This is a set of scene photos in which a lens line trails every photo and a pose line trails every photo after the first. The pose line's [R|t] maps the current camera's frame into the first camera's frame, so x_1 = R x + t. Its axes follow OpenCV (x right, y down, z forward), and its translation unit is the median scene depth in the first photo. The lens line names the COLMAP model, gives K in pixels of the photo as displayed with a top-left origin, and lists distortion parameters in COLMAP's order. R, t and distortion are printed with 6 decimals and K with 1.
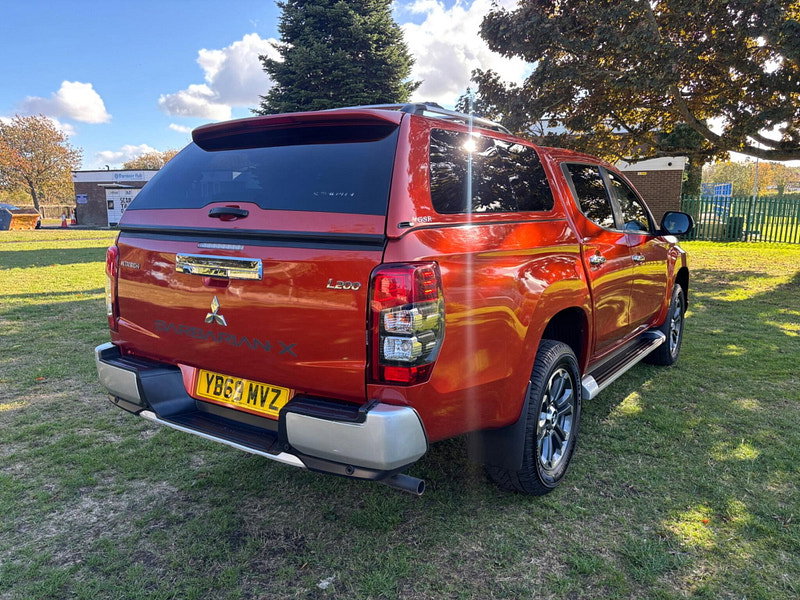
lens RADIAL K [[611.2, 0, 400.0], [0, 611.2, 300.0], [0, 0, 1]] dist [0.043213, -0.052041]
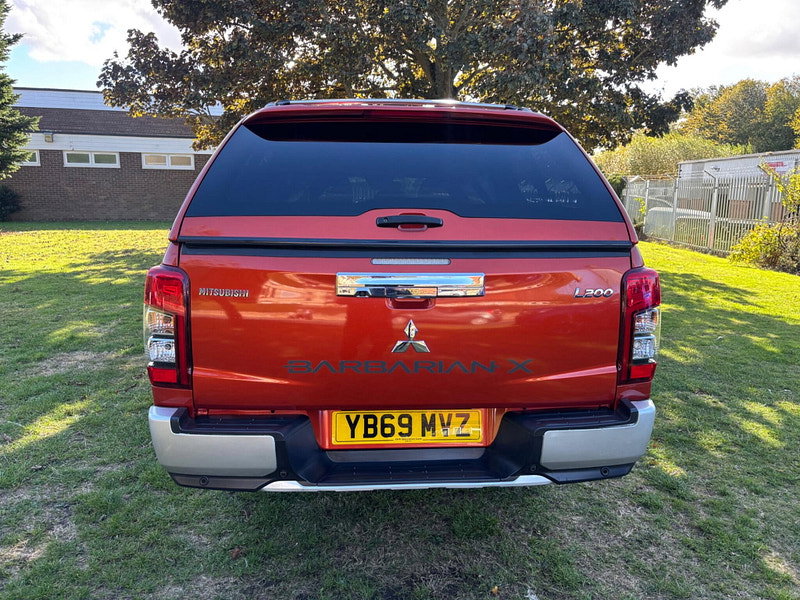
lens RADIAL K [[602.3, 0, 400.0], [0, 602.3, 300.0], [0, 0, 1]] dist [0.163483, -0.236137]
pose [[0.786104, -0.103346, 0.609393, -0.765374], [0.082894, 0.994644, 0.061748, -0.081102], [-0.612511, 0.001974, 0.790460, 0.323766]]
